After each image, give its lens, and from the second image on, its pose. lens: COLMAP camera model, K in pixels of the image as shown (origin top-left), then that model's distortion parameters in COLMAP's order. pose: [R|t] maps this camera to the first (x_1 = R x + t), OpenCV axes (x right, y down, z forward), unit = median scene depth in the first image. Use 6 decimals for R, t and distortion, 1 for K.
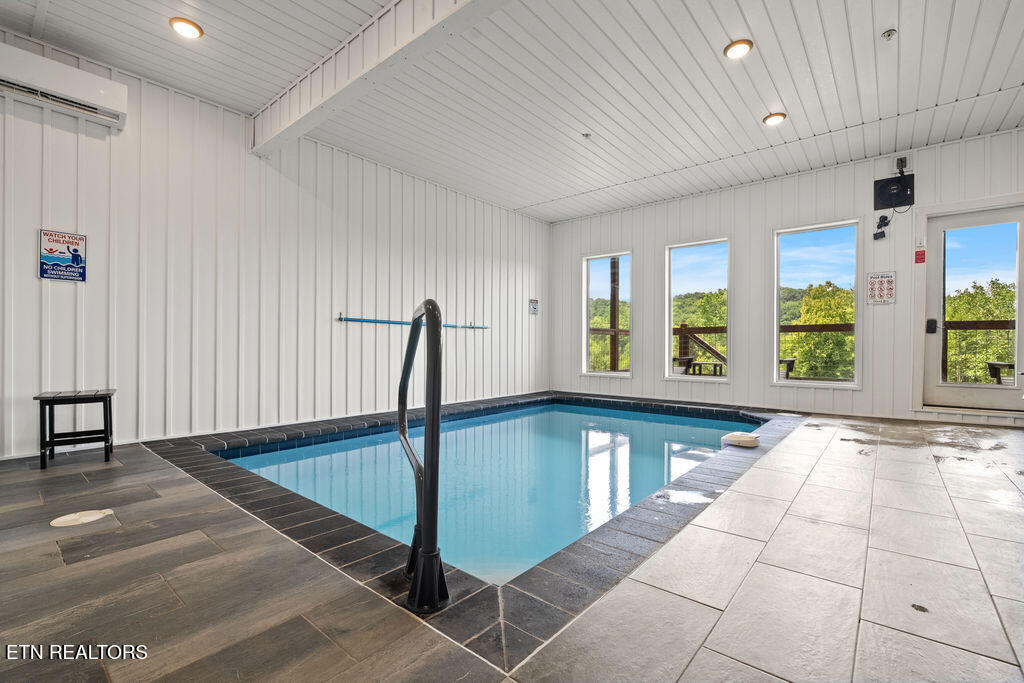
lens RADIAL K [[446.6, 0, 506.0], [0, 446.6, 347.3], [0, 0, 1]] dist [-0.005354, -0.000315]
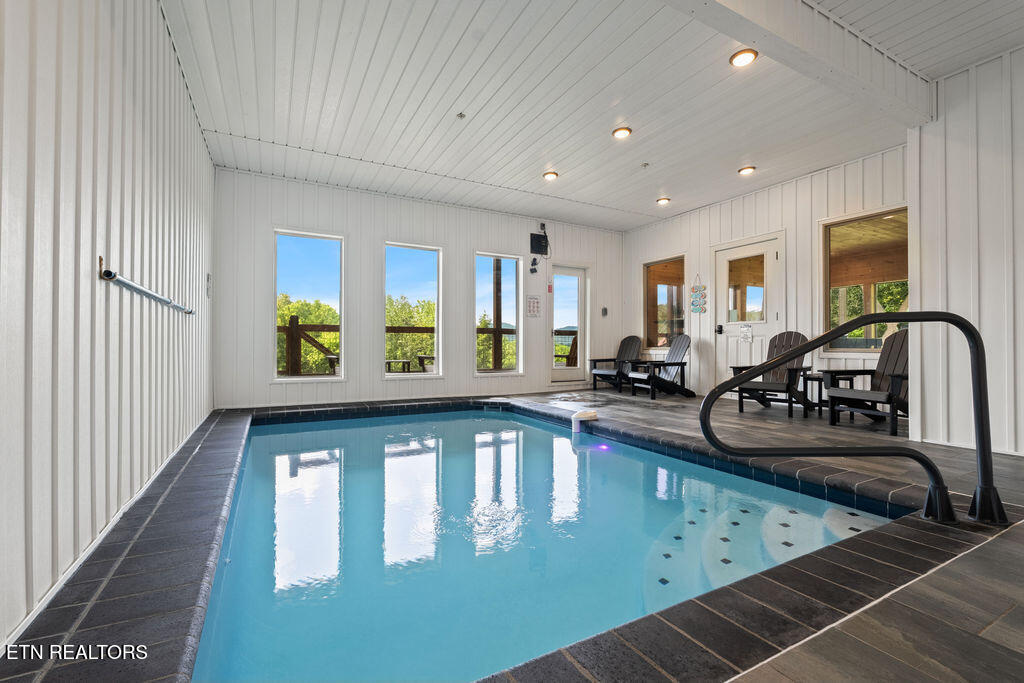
lens RADIAL K [[446.6, 0, 504.7], [0, 446.6, 340.8], [0, 0, 1]] dist [-0.005354, -0.000315]
pose [[0.377887, 0.003961, 0.925843, -0.581992], [0.002176, 0.999984, -0.005166, -0.008096], [-0.925849, 0.003967, 0.377872, 0.521064]]
